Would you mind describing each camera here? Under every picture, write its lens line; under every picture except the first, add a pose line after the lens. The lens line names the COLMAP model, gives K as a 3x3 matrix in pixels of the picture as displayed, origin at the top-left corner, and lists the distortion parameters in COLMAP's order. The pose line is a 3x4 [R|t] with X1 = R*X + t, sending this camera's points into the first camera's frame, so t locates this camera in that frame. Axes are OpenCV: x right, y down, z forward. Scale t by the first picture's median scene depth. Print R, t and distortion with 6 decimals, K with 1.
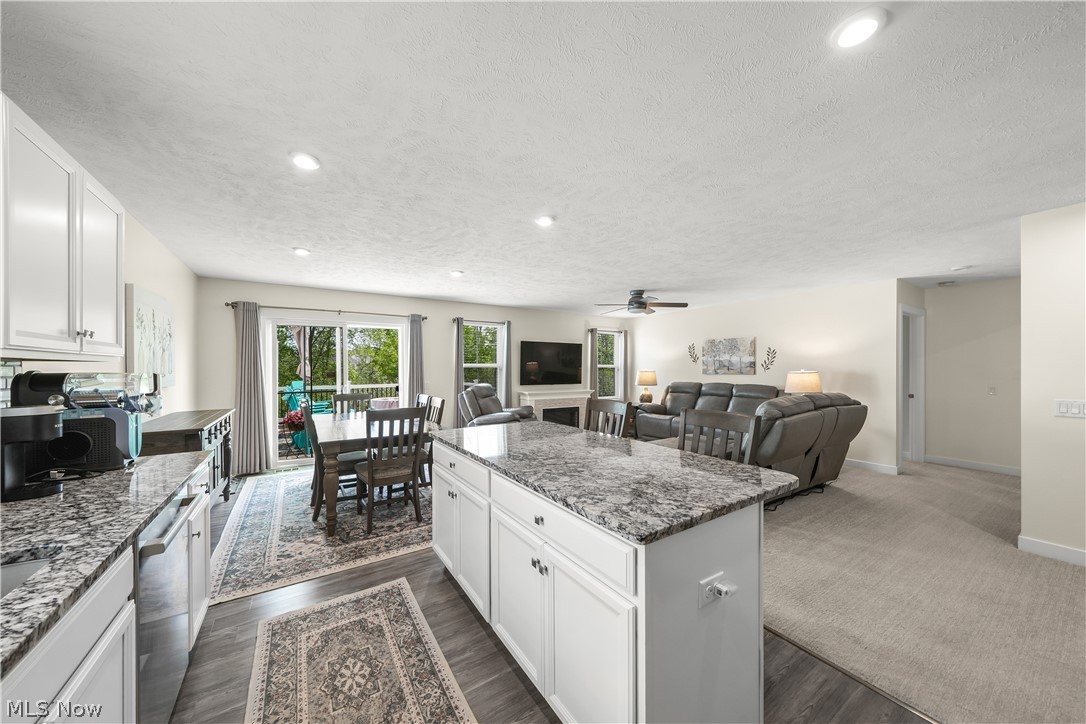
lens RADIAL K [[377.0, 0, 541.8], [0, 377.0, 366.8], [0, 0, 1]] dist [-0.016411, 0.000022]
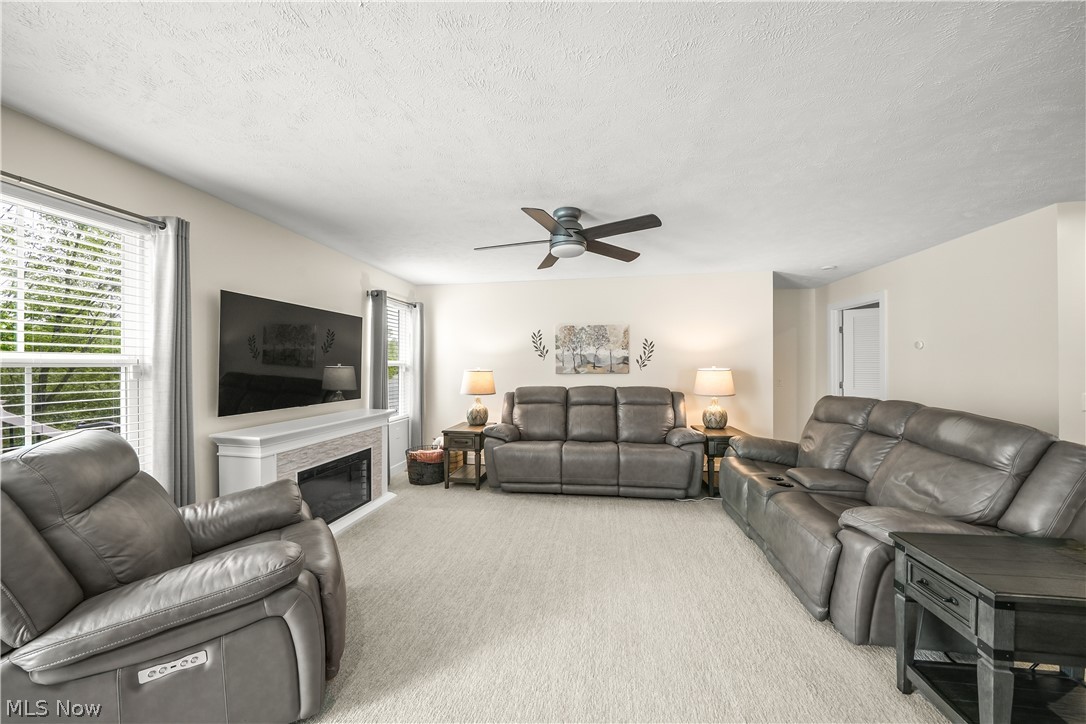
lens RADIAL K [[377.0, 0, 538.5], [0, 377.0, 363.7], [0, 0, 1]] dist [-0.016411, 0.000022]
pose [[0.673093, 0.000251, 0.739558, -0.116823], [0.004992, 0.999976, -0.004882, 0.003145], [-0.739541, 0.006978, 0.673075, 0.570137]]
